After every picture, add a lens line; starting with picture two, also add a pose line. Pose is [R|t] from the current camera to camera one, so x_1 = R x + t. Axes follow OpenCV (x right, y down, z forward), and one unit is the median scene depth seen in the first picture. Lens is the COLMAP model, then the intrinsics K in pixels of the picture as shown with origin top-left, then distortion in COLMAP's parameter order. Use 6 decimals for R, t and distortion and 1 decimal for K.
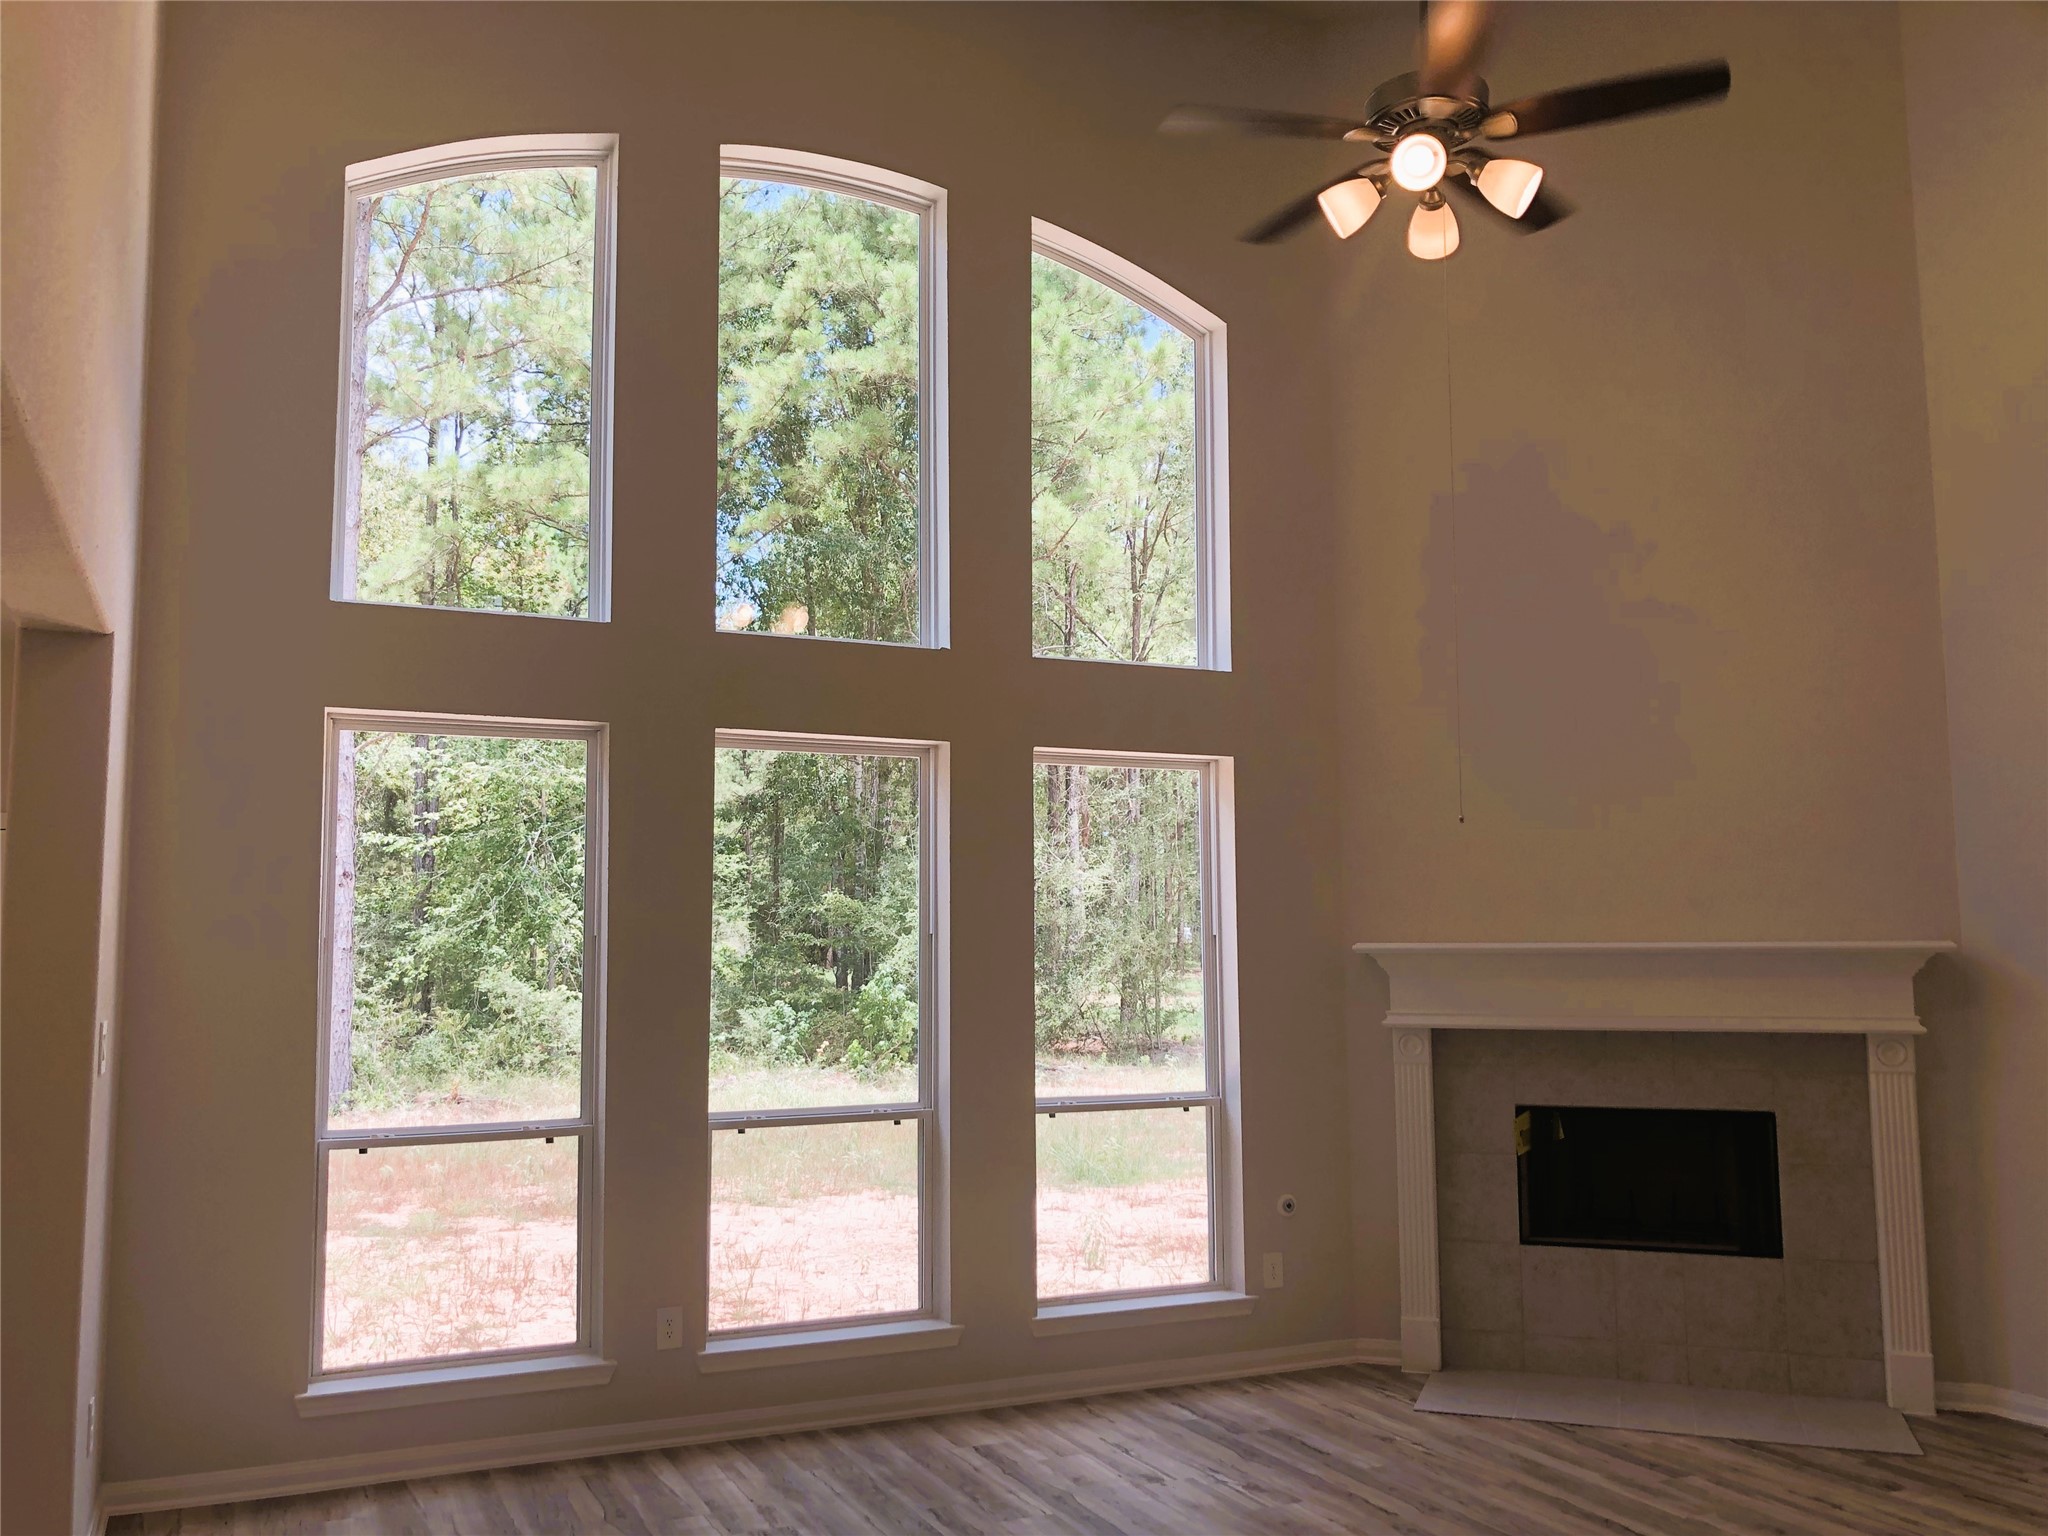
lens RADIAL K [[1666.0, 0, 1024.0], [0, 1666.0, 768.0], [0, 0, 1]] dist [0.005789, -0.007892]
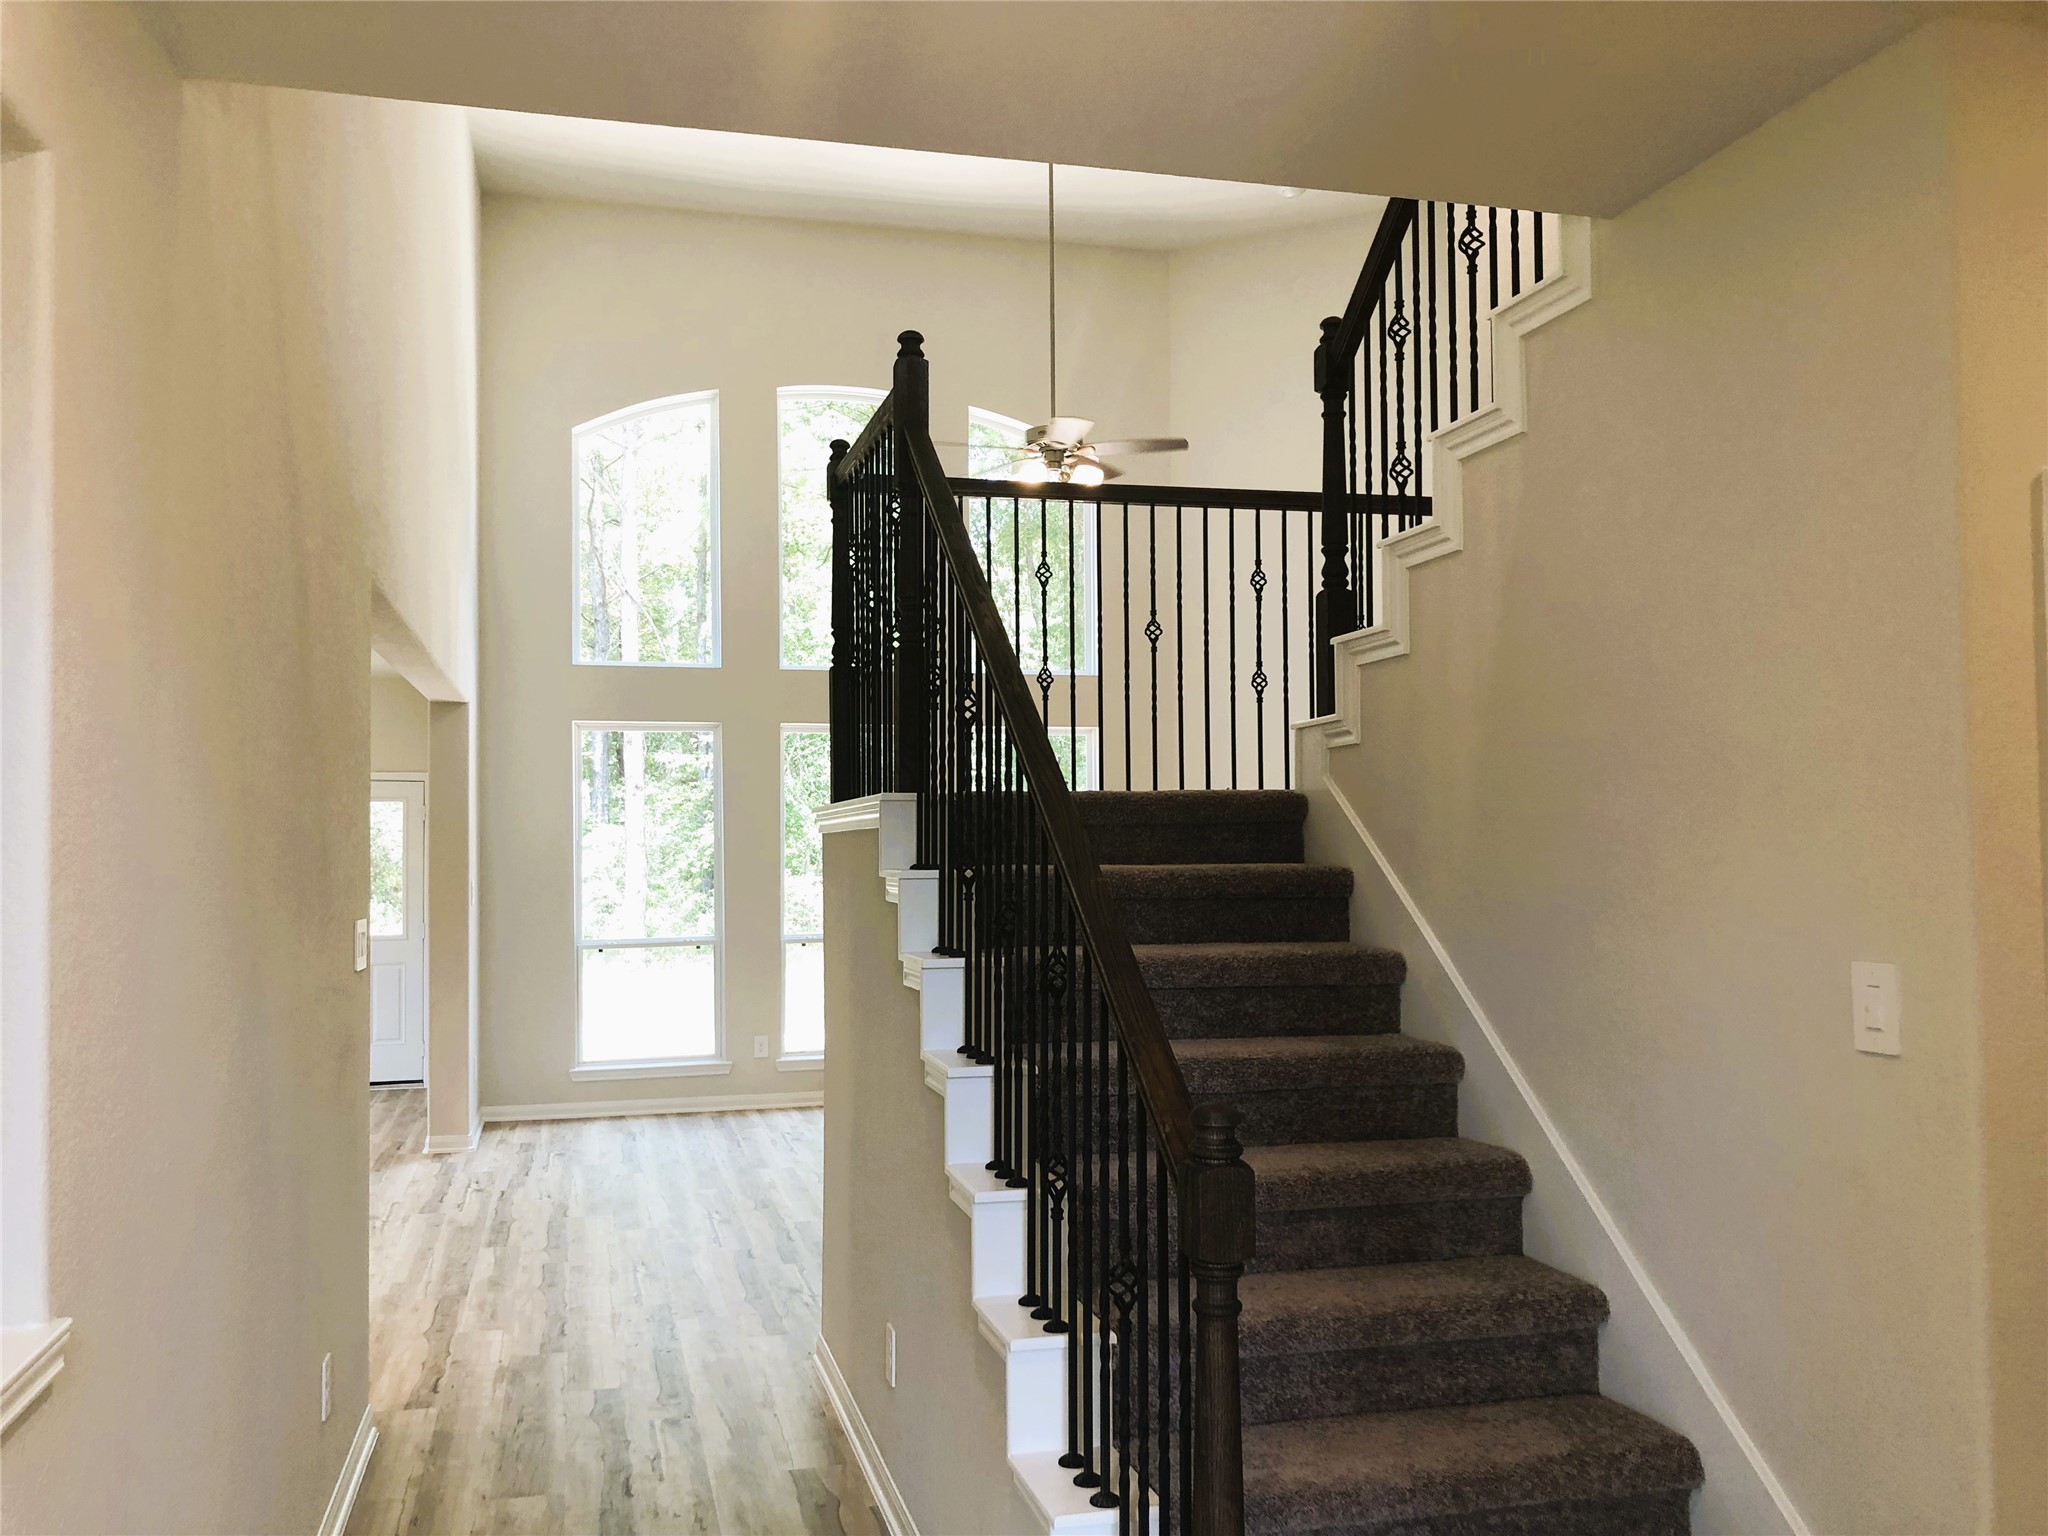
lens RADIAL K [[1666.0, 0, 1024.0], [0, 1666.0, 768.0], [0, 0, 1]] dist [0.005789, -0.007892]
pose [[0.984082, -0.013535, -0.177197, 0.355644], [0.024941, 0.997746, 0.062301, -0.073103], [0.175954, -0.065729, 0.982201, -0.653265]]
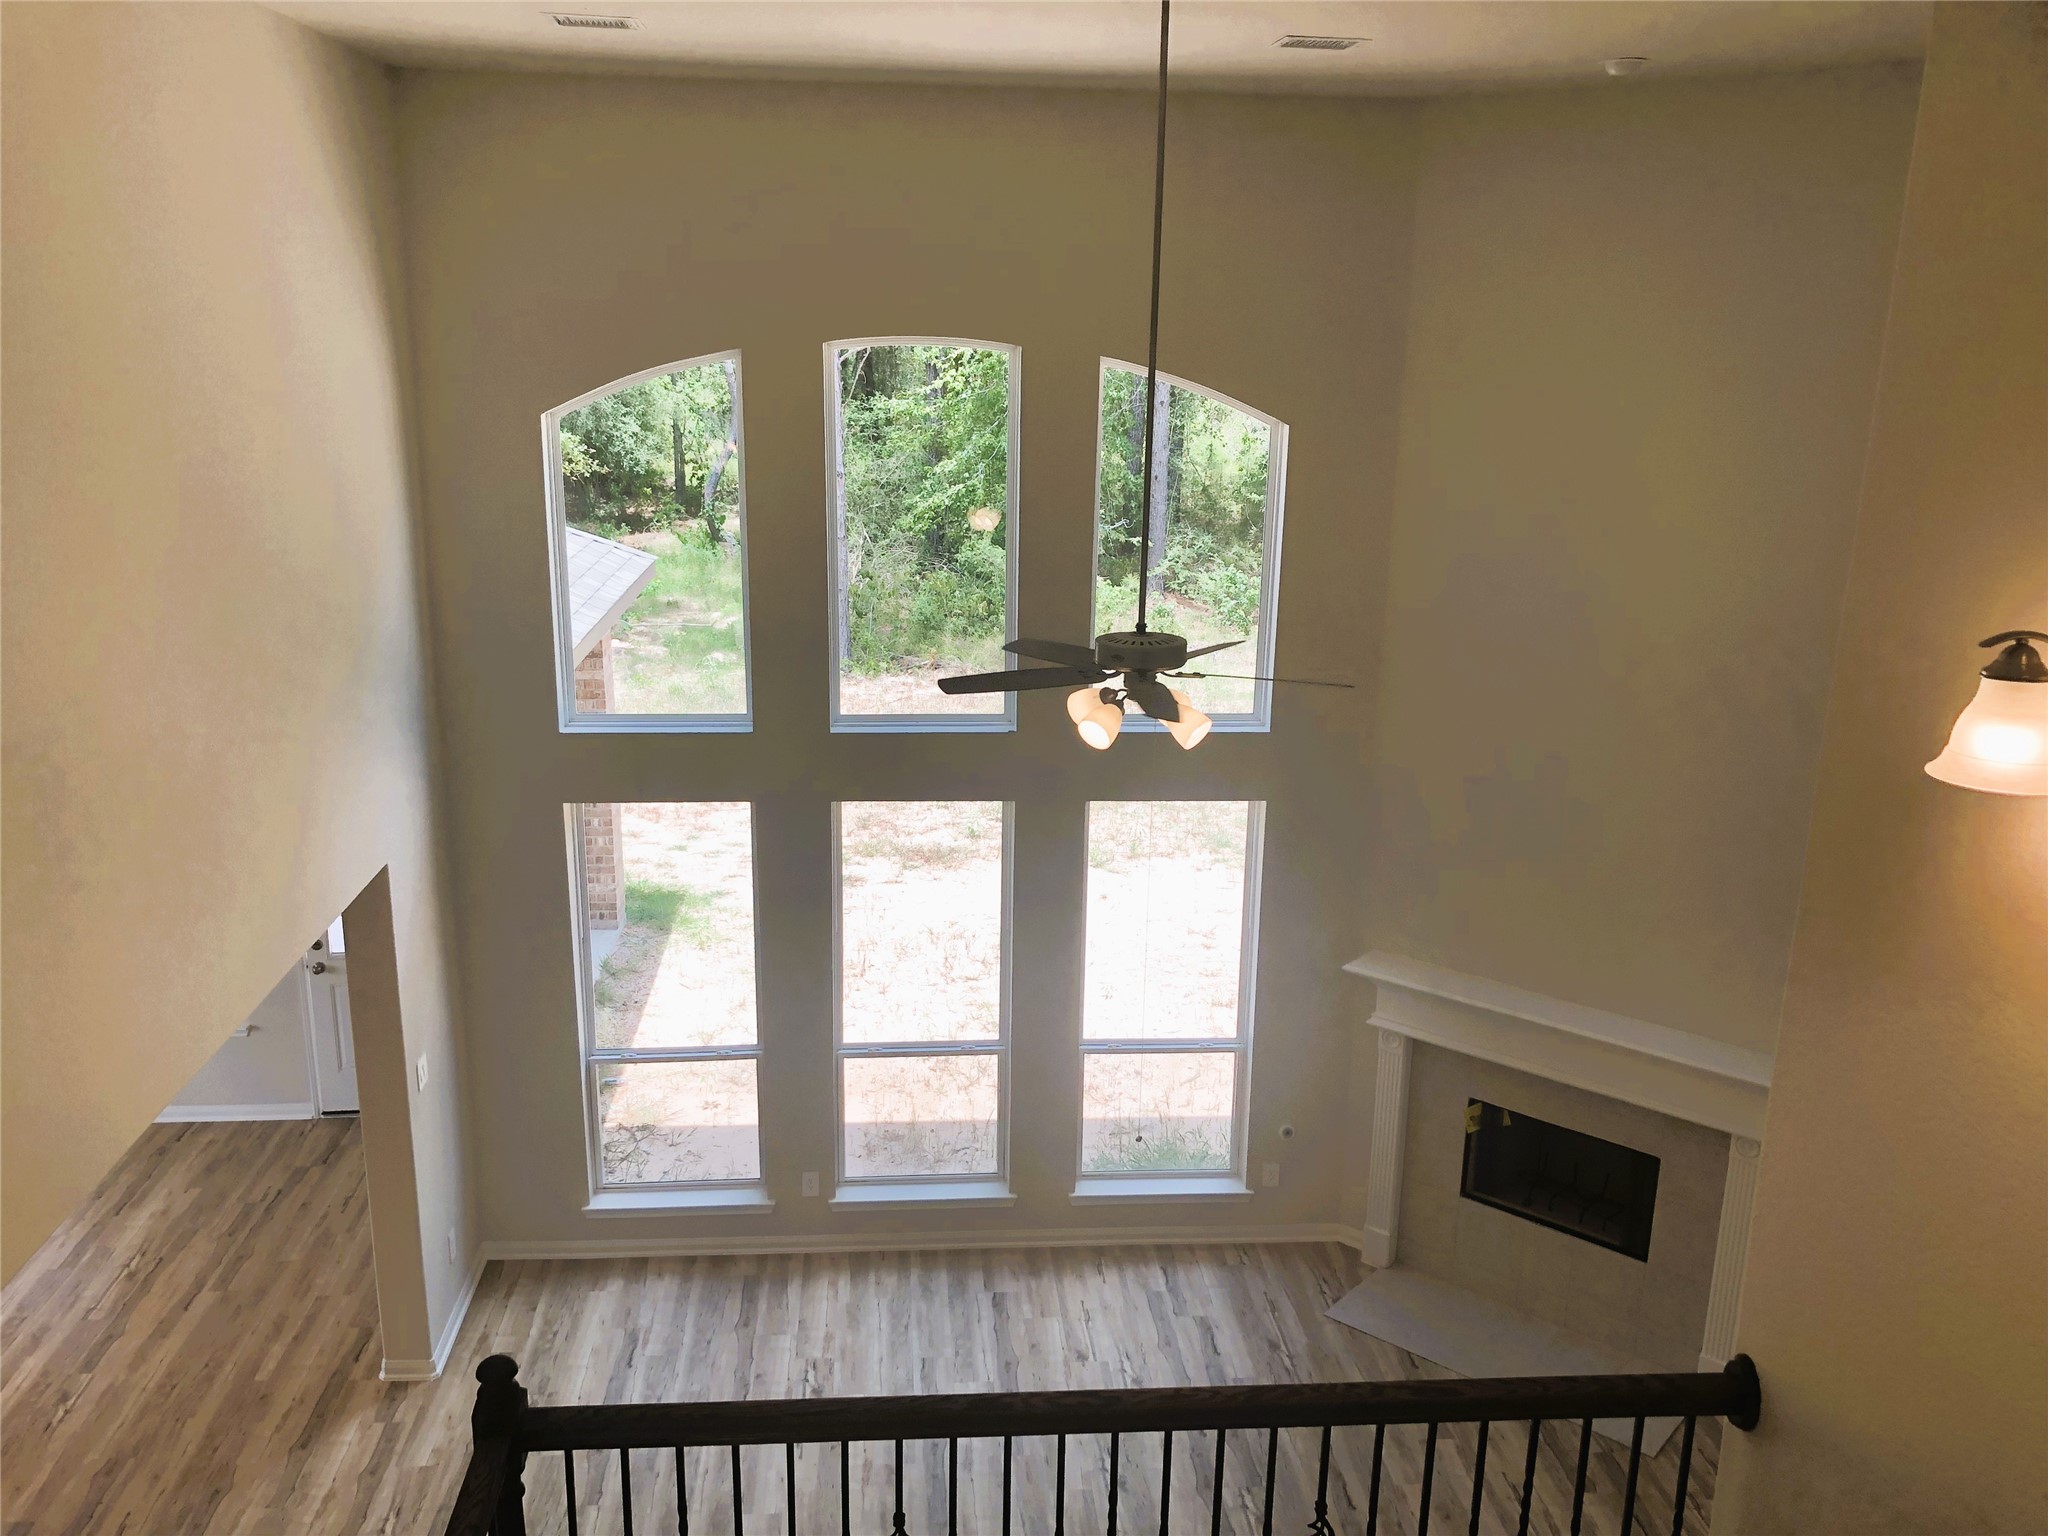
lens RADIAL K [[1666.0, 0, 1024.0], [0, 1666.0, 768.0], [0, 0, 1]] dist [0.005789, -0.007892]
pose [[0.938246, 0.108504, -0.328515, 0.375760], [0.015873, 0.935047, 0.354168, -0.486997], [0.345605, -0.337511, 0.875582, -0.123678]]
